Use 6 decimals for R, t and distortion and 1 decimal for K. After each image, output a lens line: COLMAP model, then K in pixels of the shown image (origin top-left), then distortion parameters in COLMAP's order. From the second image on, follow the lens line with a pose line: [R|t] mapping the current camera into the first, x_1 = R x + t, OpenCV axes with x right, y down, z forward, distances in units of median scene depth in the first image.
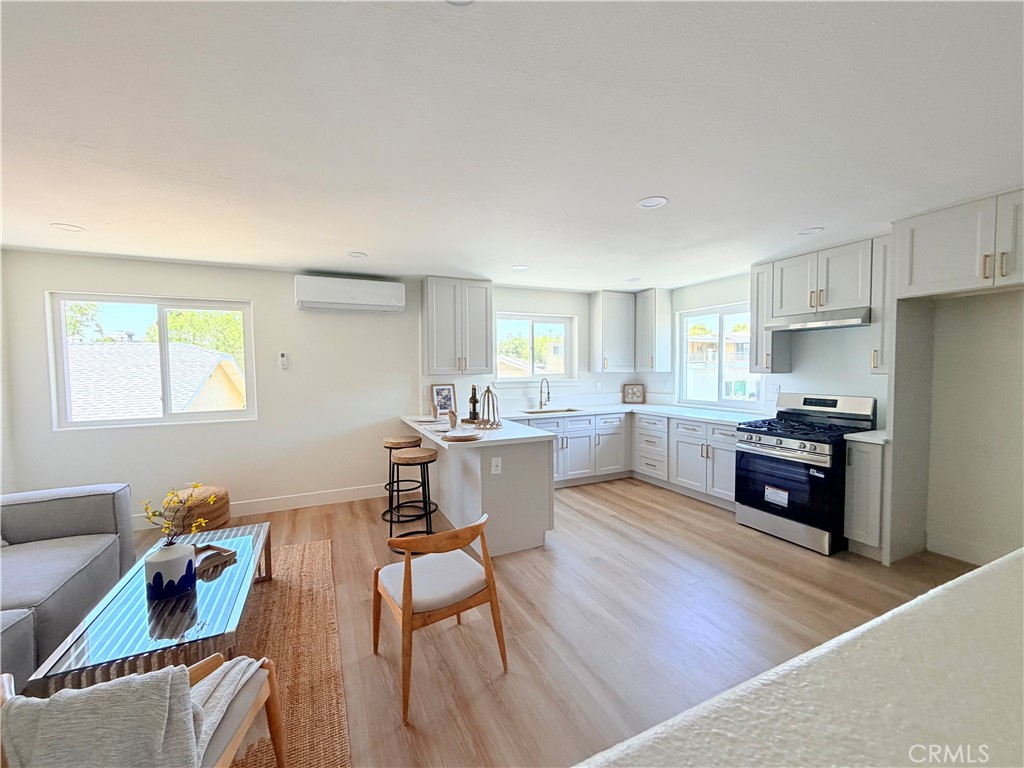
lens RADIAL K [[407.3, 0, 508.0], [0, 407.3, 385.1], [0, 0, 1]] dist [0.000214, -0.000623]
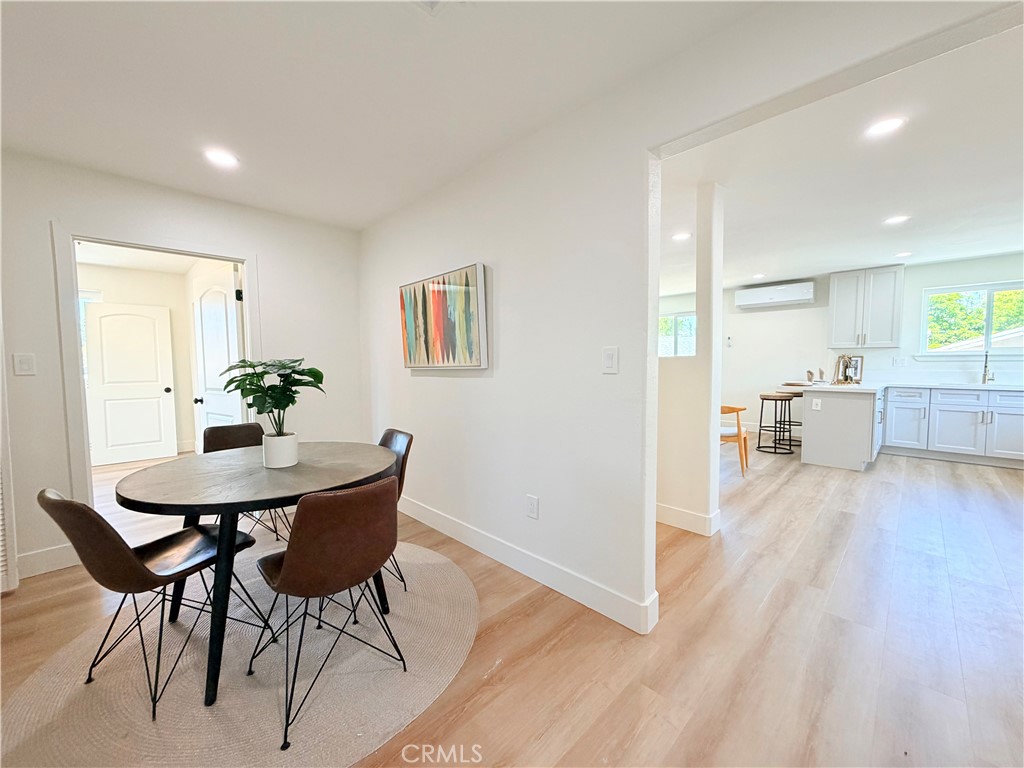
lens RADIAL K [[407.3, 0, 510.5], [0, 407.3, 386.9], [0, 0, 1]] dist [0.000214, -0.000623]
pose [[0.340130, 0.067365, -0.937963, 0.791602], [-0.035143, 0.997645, 0.058908, 0.064933], [0.939722, 0.012927, 0.341696, -0.469779]]
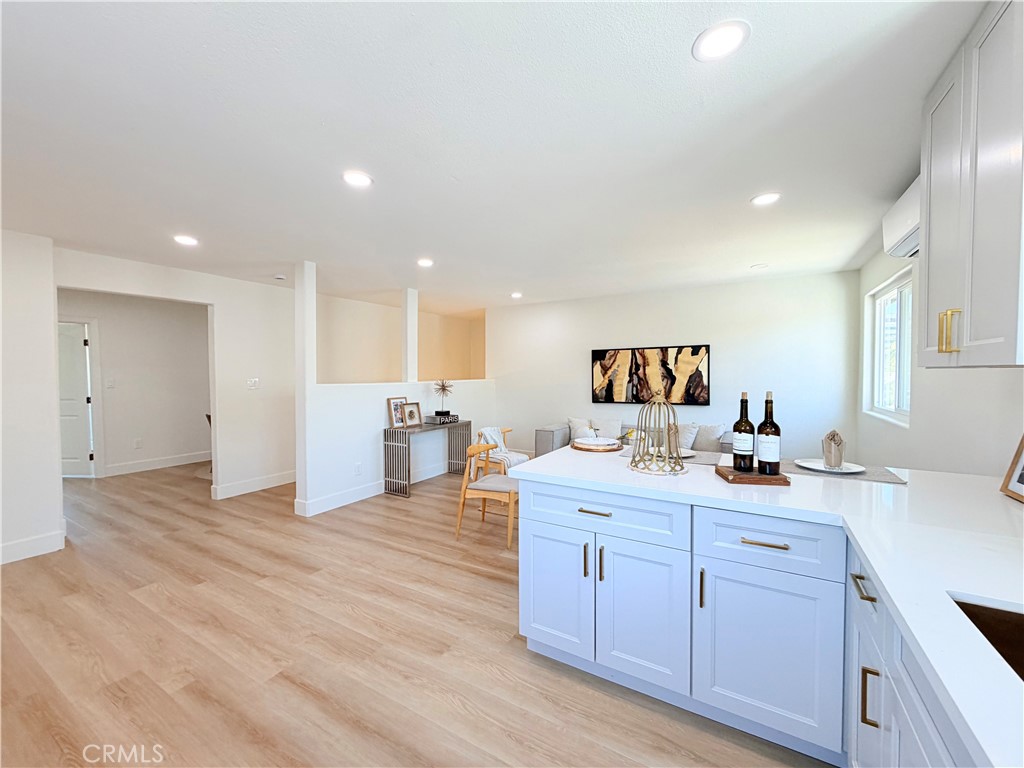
lens RADIAL K [[407.3, 0, 507.9], [0, 407.3, 385.0], [0, 0, 1]] dist [0.000214, -0.000623]
pose [[-0.824365, 0.031488, -0.565182, 0.377093], [-0.010165, 0.997467, 0.070399, -0.035444], [0.565968, 0.063779, -0.821957, 1.227703]]
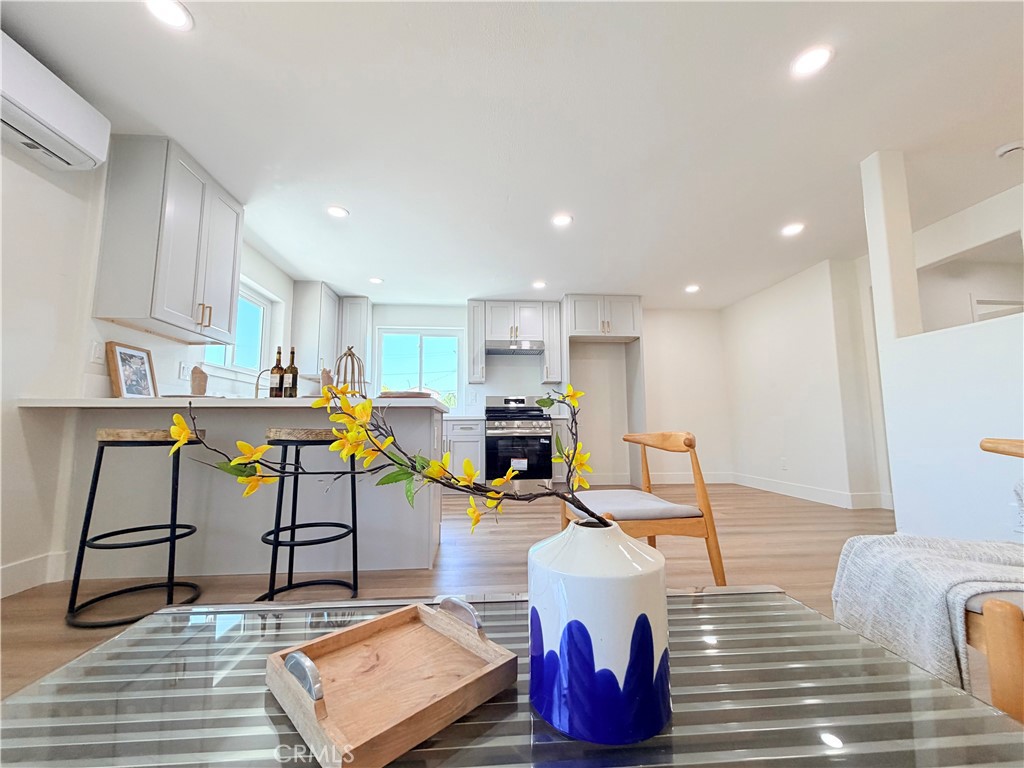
lens RADIAL K [[407.3, 0, 507.7], [0, 407.3, 385.8], [0, 0, 1]] dist [0.000214, -0.000623]
pose [[0.352182, 0.107148, 0.929778, -0.562768], [0.043122, 0.990513, -0.130481, 0.162796], [-0.934937, 0.086047, 0.344221, 0.469115]]
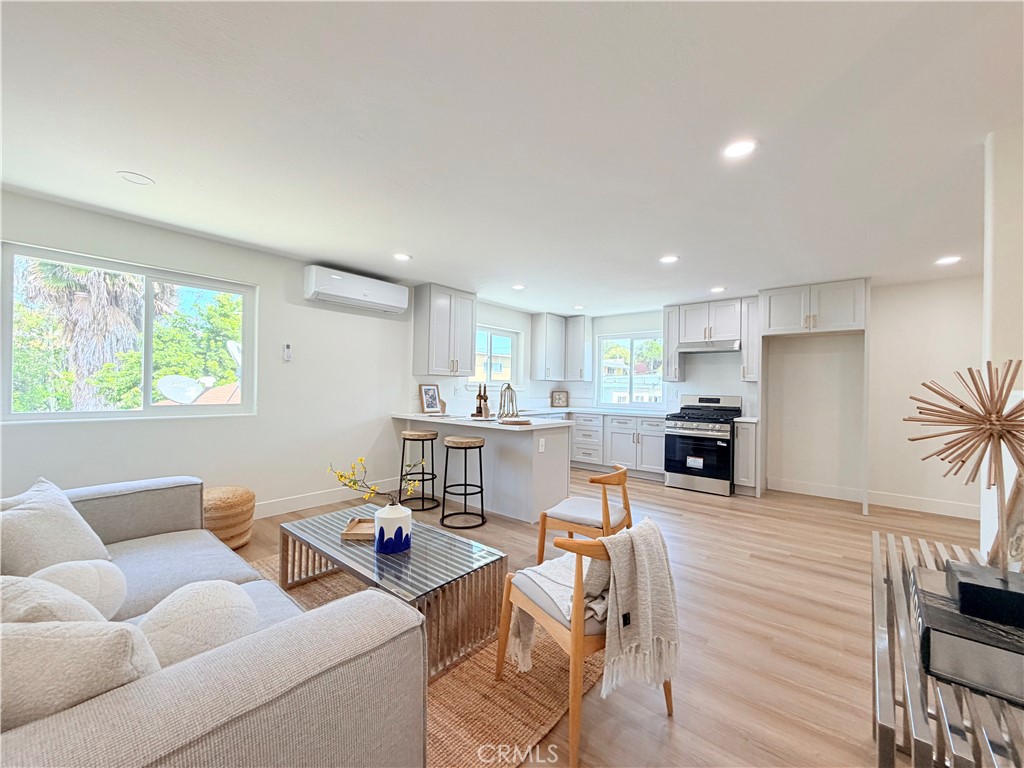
lens RADIAL K [[407.3, 0, 507.5], [0, 407.3, 384.9], [0, 0, 1]] dist [0.000214, -0.000623]
pose [[0.910215, 0.028188, 0.413177, -0.502245], [-0.008128, 0.998705, -0.050229, 0.061237], [-0.414057, 0.042360, 0.909265, -0.066665]]
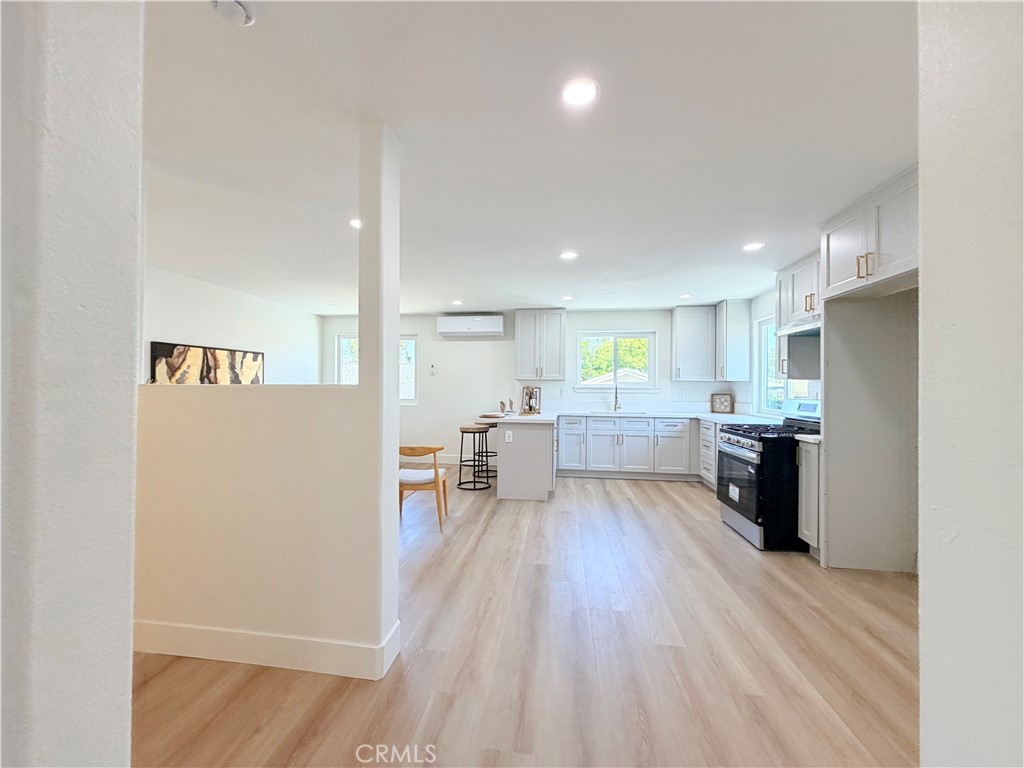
lens RADIAL K [[407.3, 0, 508.8], [0, 407.3, 384.9], [0, 0, 1]] dist [0.000214, -0.000623]
pose [[0.842069, 0.015775, -0.539139, 0.605058], [-0.041146, 0.998538, -0.035048, 0.048408], [0.537798, 0.051696, 0.841487, -0.204558]]
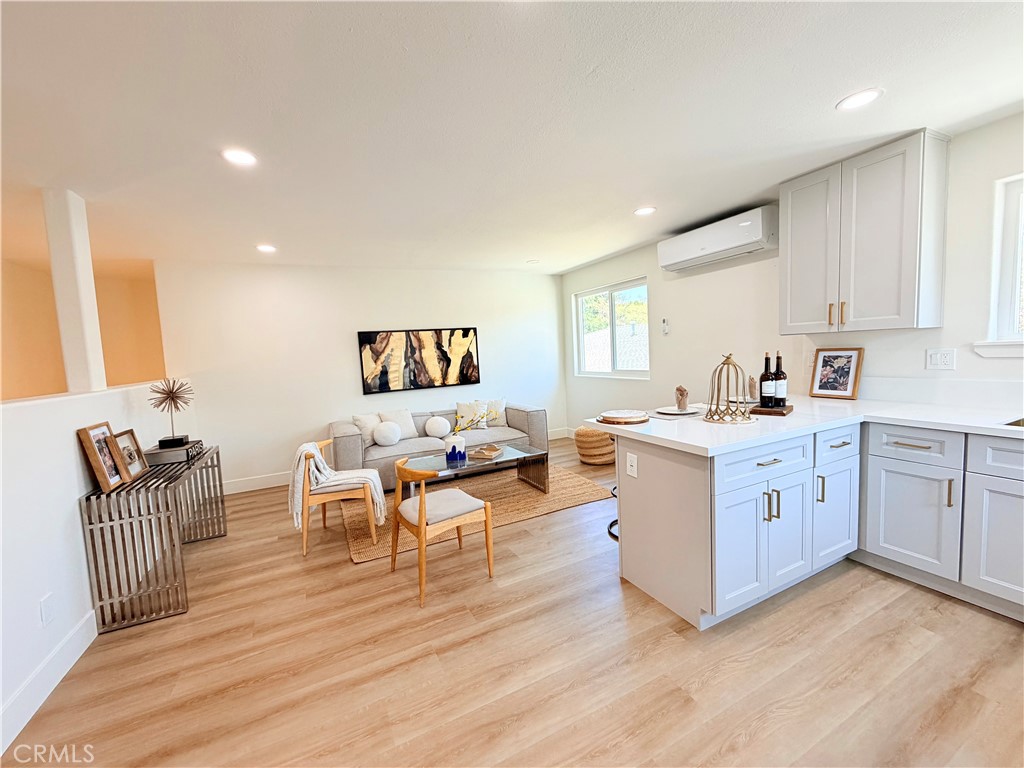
lens RADIAL K [[407.3, 0, 508.0], [0, 407.3, 385.3], [0, 0, 1]] dist [0.000214, -0.000623]
pose [[0.018907, 0.093974, -0.995395, 0.532671], [0.009690, 0.995509, 0.094169, -0.011216], [0.999774, -0.011426, 0.017911, 0.604978]]
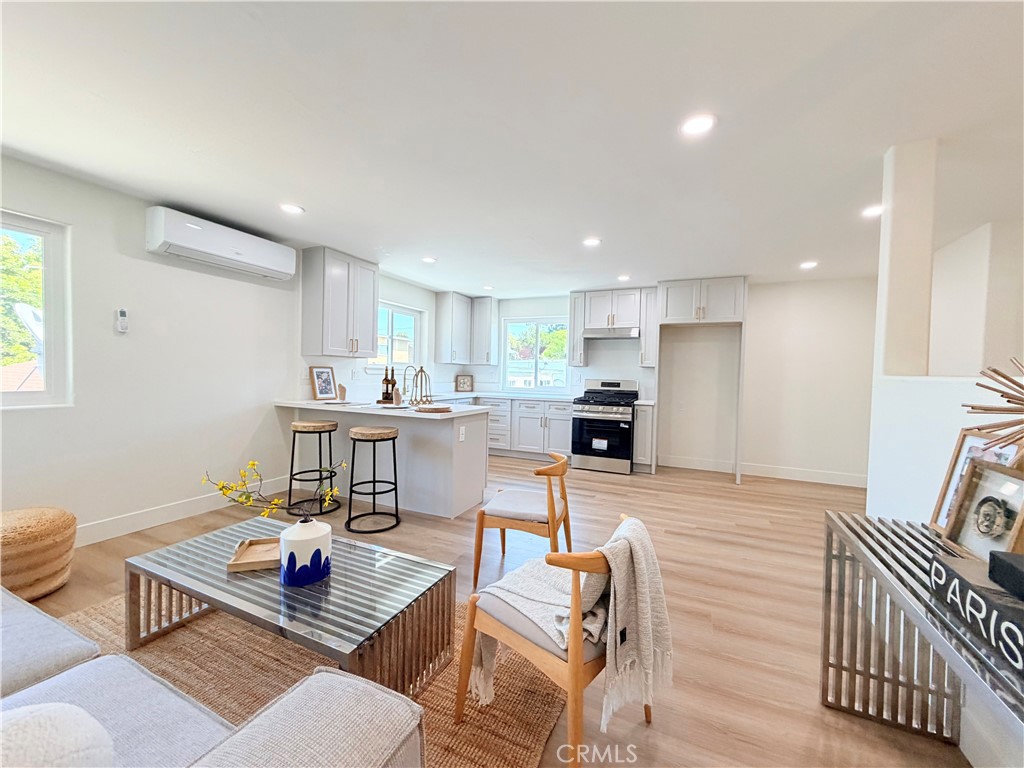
lens RADIAL K [[407.3, 0, 507.7], [0, 407.3, 384.9], [0, 0, 1]] dist [0.000214, -0.000623]
pose [[0.761907, 0.009876, 0.647611, -0.526708], [-0.002764, 0.999924, -0.011996, 0.058589], [-0.647680, 0.007350, 0.761877, 0.041014]]
